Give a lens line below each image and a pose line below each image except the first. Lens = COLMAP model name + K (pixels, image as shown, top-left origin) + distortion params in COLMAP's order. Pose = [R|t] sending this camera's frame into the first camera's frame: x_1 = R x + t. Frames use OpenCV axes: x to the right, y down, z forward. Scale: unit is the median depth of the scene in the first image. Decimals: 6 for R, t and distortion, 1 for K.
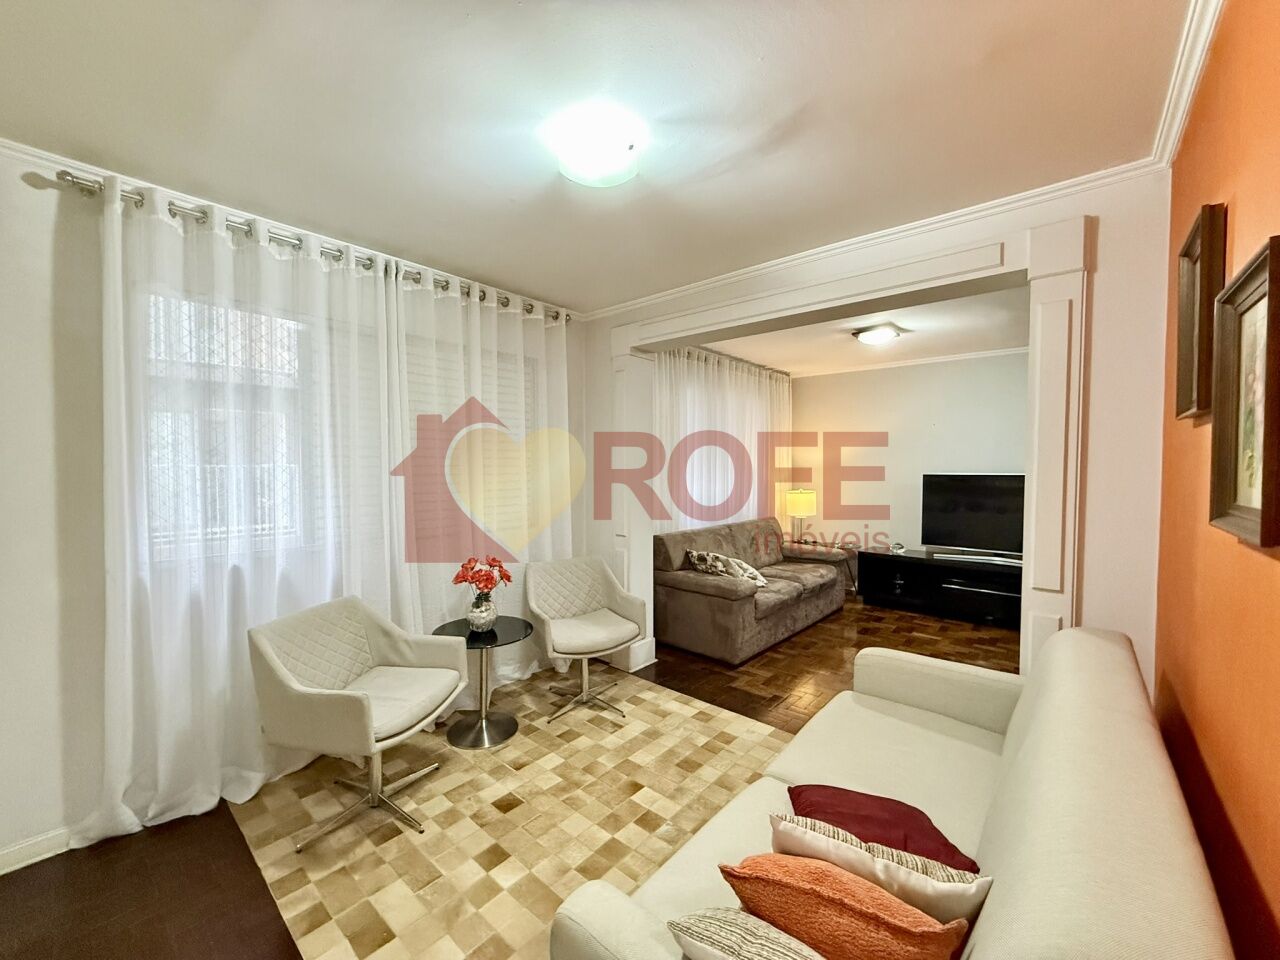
lens RADIAL K [[511.2, 0, 640.4], [0, 511.2, 480.4], [0, 0, 1]] dist [0.003373, -0.000054]
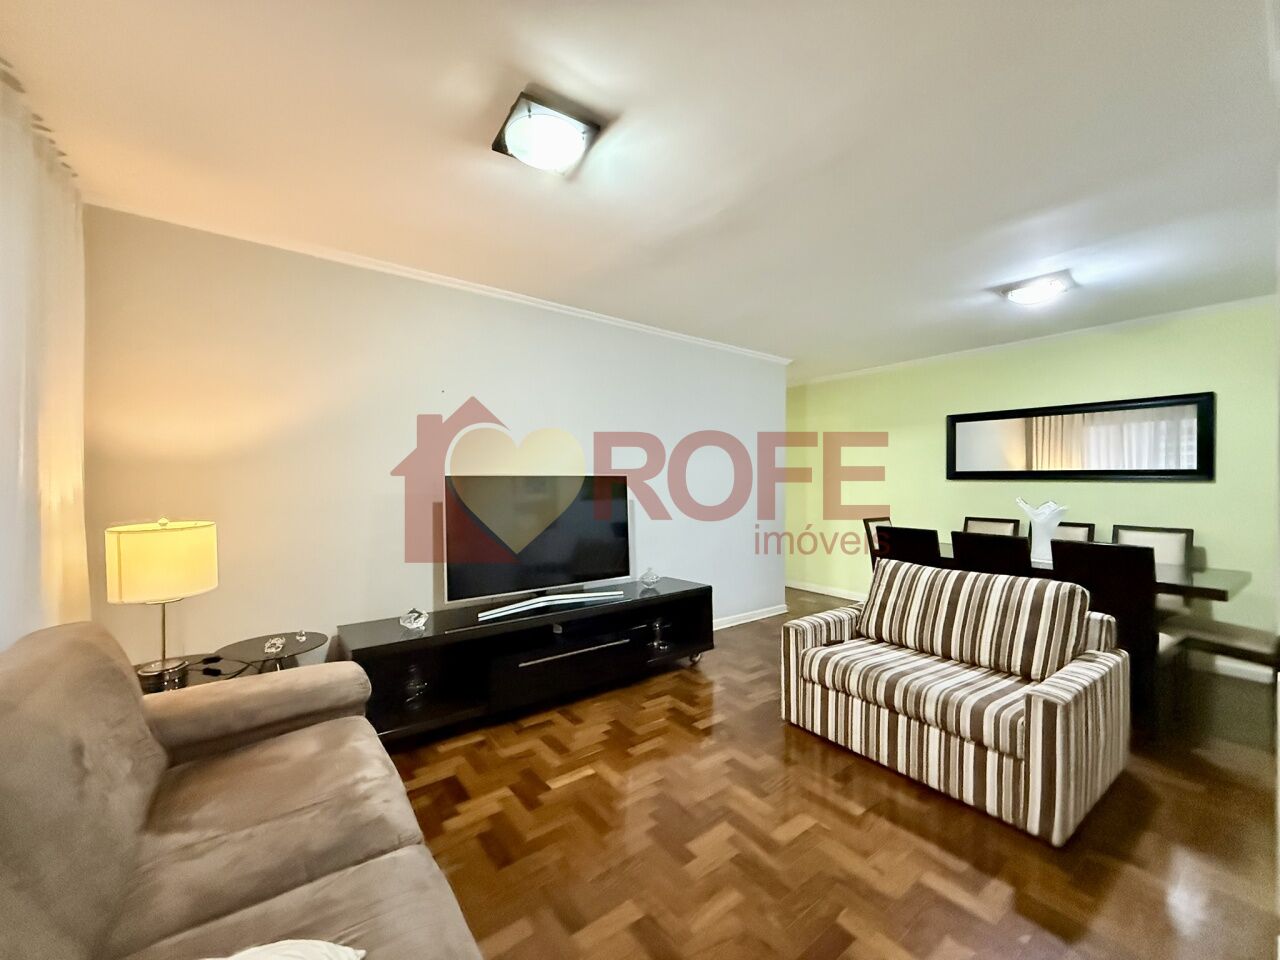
lens RADIAL K [[511.2, 0, 641.3], [0, 511.2, 480.4], [0, 0, 1]] dist [0.003373, -0.000054]
pose [[0.220379, 0.002809, 0.975410, 0.066273], [0.034285, 0.999356, -0.010625, 0.008459], [-0.974812, 0.035784, 0.220141, 0.836383]]
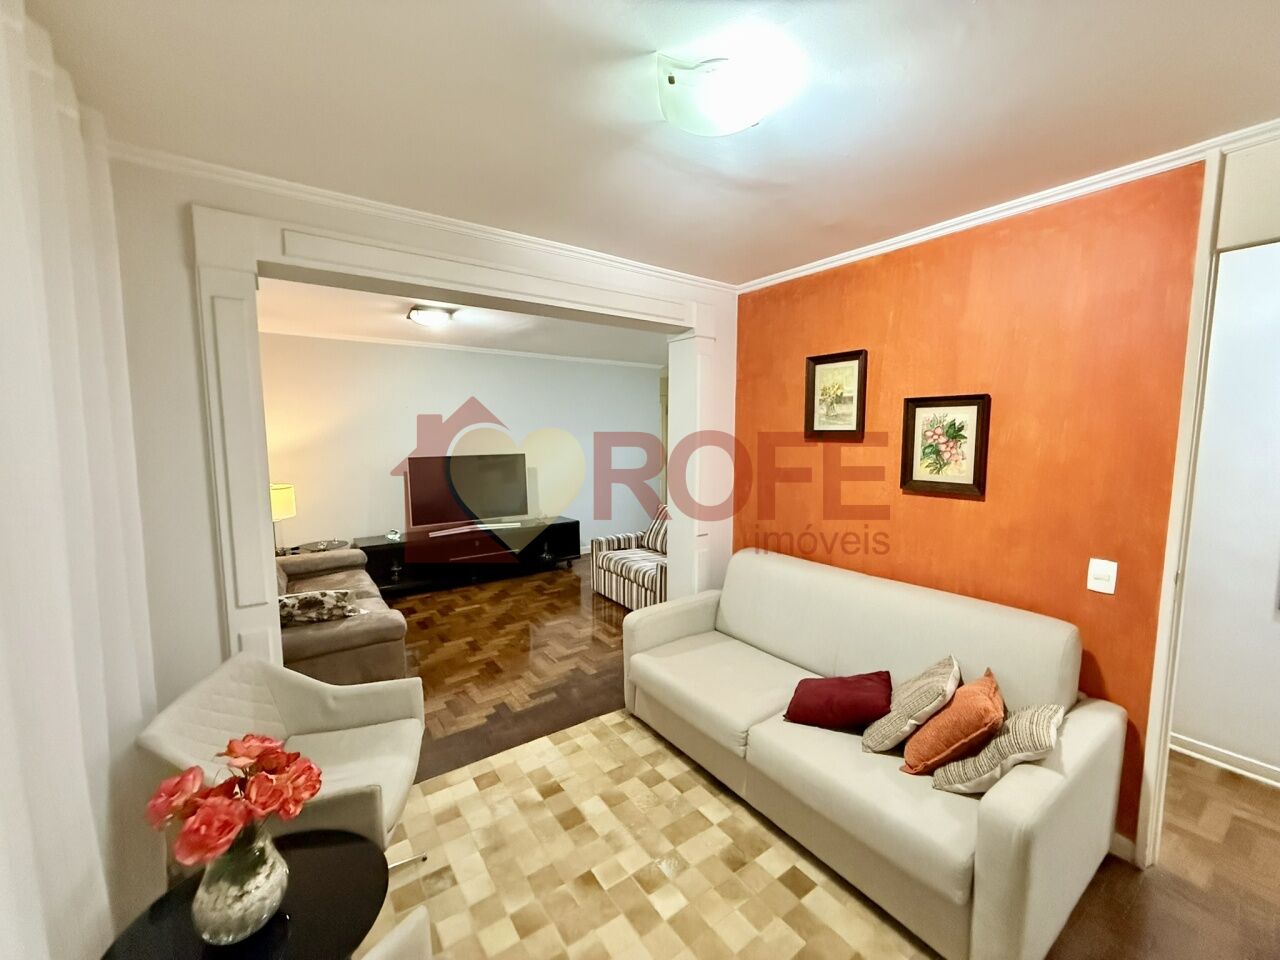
lens RADIAL K [[511.2, 0, 642.5], [0, 511.2, 479.7], [0, 0, 1]] dist [0.003373, -0.000054]
pose [[0.247117, -0.092743, 0.964537, -0.380975], [0.033171, 0.995635, 0.087235, -0.049621], [-0.968418, 0.010437, 0.249115, 0.384692]]
